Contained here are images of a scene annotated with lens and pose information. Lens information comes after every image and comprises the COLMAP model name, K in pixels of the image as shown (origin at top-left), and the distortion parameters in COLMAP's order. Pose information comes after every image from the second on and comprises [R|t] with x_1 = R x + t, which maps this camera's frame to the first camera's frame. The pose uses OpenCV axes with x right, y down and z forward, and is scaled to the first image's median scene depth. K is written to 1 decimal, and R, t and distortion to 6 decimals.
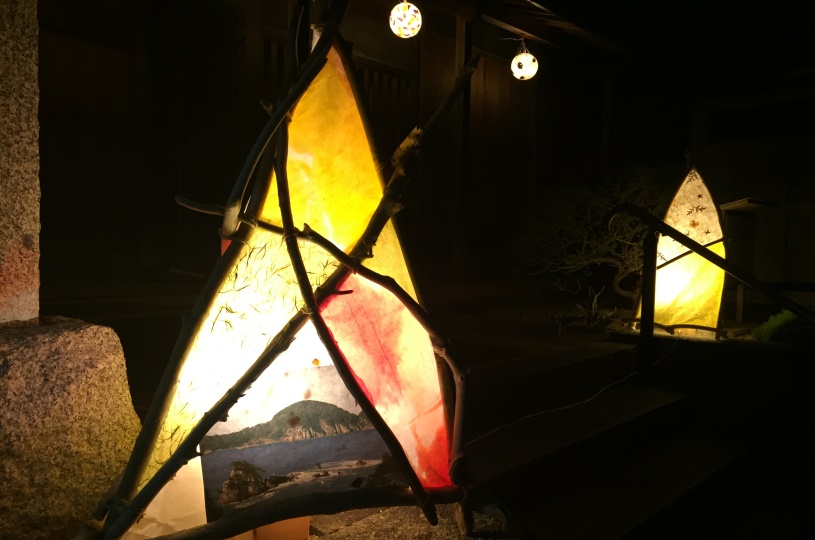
lens RADIAL K [[696.6, 0, 407.5], [0, 696.6, 270.0], [0, 0, 1]] dist [0.111327, 0.003971]
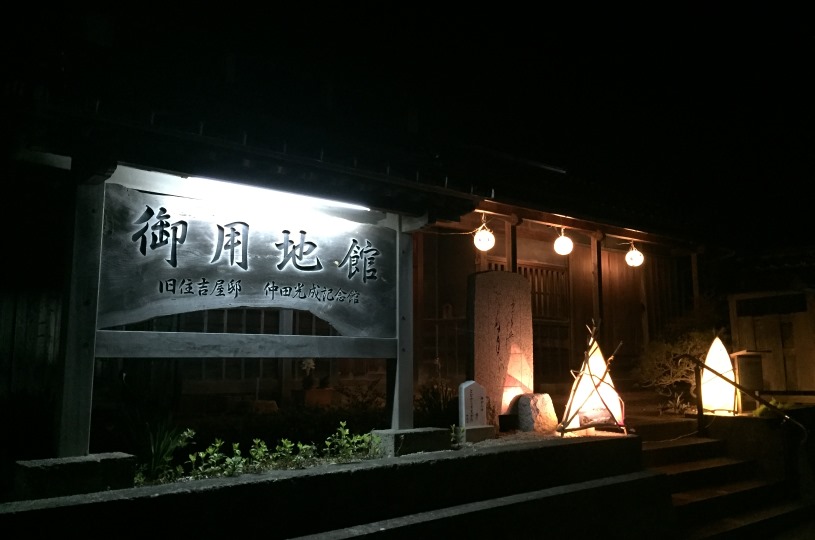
lens RADIAL K [[696.6, 0, 407.5], [0, 696.6, 270.0], [0, 0, 1]] dist [0.111327, 0.003971]
pose [[0.986630, -0.035161, -0.159141, -0.192189], [0.007933, 0.985654, -0.168589, 0.016100], [0.162785, 0.165073, 0.972755, -1.363646]]
